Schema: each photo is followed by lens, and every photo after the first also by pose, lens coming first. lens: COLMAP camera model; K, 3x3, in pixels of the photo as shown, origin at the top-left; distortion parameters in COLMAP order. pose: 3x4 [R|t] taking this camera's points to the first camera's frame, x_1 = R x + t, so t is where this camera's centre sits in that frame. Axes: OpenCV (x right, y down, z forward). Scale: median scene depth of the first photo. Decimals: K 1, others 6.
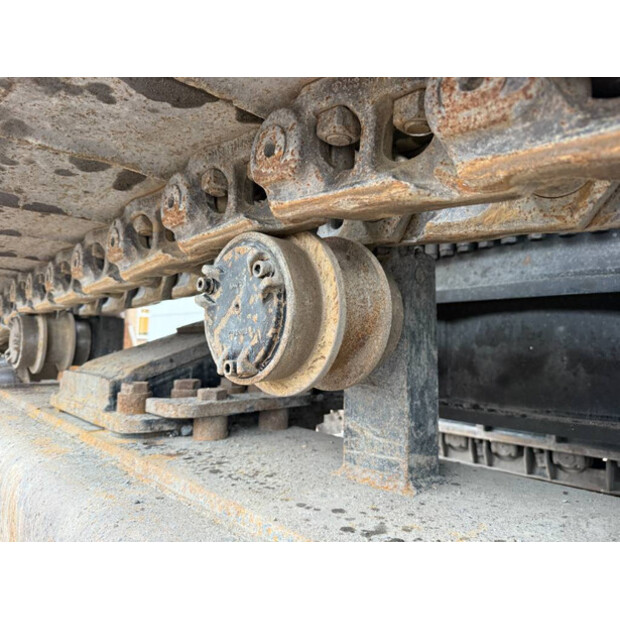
lens RADIAL K [[469.2, 0, 310.0], [0, 469.2, 310.0], [0, 0, 1]] dist [-0.000423, -0.032757]
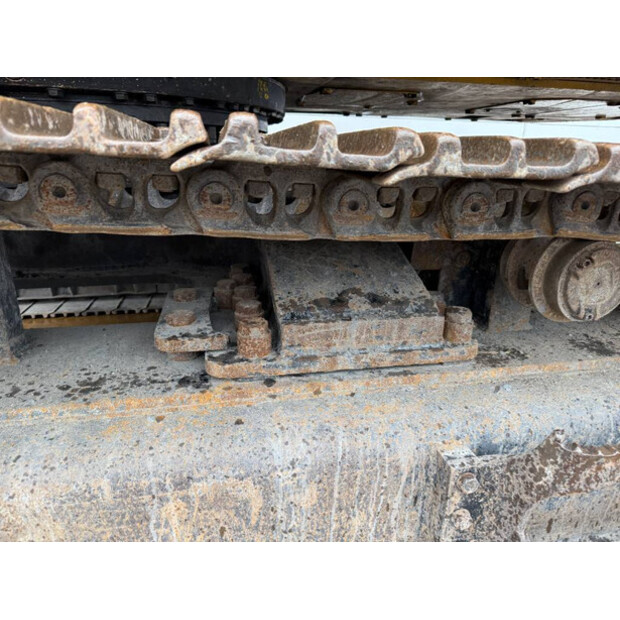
lens RADIAL K [[469.2, 0, 310.0], [0, 469.2, 310.0], [0, 0, 1]] dist [-0.000423, -0.032757]
pose [[0.562940, -0.288296, 0.774586, -0.284963], [-0.048739, 0.923980, 0.379322, -0.300412], [-0.825060, -0.251288, 0.506094, -0.407106]]
